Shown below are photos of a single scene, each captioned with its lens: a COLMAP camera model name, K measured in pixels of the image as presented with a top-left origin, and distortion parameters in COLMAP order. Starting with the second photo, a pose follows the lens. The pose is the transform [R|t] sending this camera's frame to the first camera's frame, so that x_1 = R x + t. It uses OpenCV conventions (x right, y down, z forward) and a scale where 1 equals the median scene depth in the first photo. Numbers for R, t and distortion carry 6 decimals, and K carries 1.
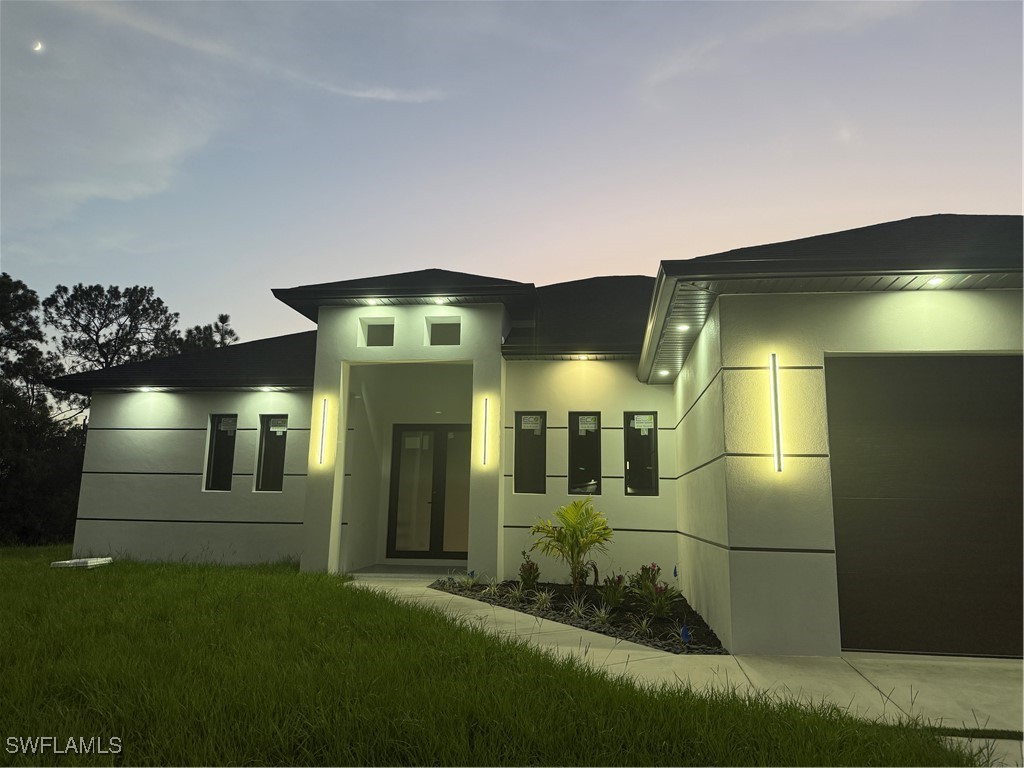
lens RADIAL K [[704.9, 0, 512.0], [0, 704.9, 384.0], [0, 0, 1]] dist [0.107257, -0.134237]
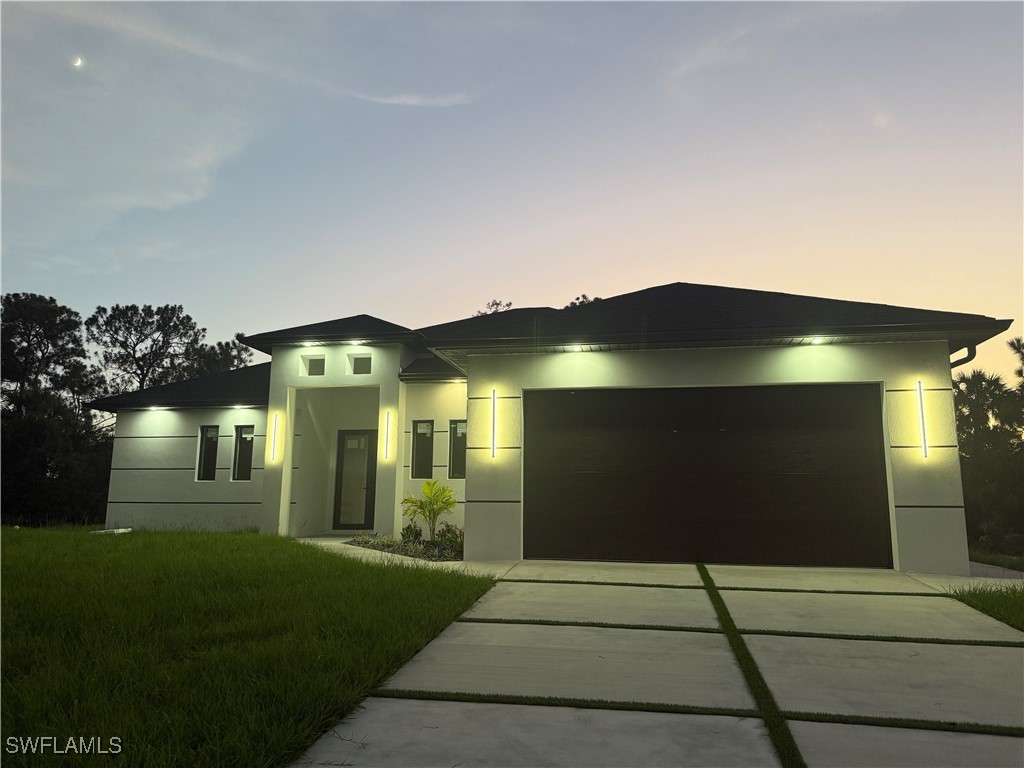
lens RADIAL K [[705.2, 0, 518.3], [0, 705.2, 387.8], [0, 0, 1]] dist [0.125771, -0.184844]
pose [[0.999013, -0.018652, -0.040309, 0.249885], [0.018972, 0.999791, 0.007567, -0.029689], [0.040160, -0.008325, 0.999159, -0.359400]]
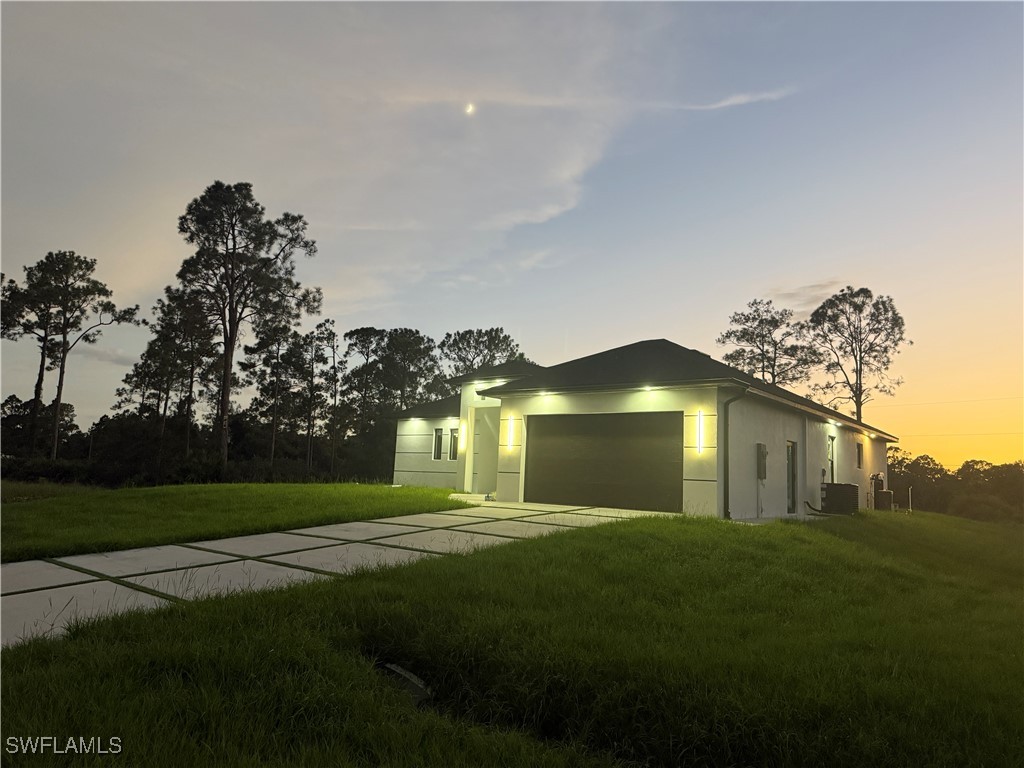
lens RADIAL K [[705.2, 0, 518.3], [0, 705.2, 387.8], [0, 0, 1]] dist [0.125771, -0.184844]
pose [[0.861912, -0.046080, -0.504959, 1.039551], [0.057867, 0.998295, 0.007673, -0.097903], [0.503744, -0.035834, 0.863109, -0.918087]]
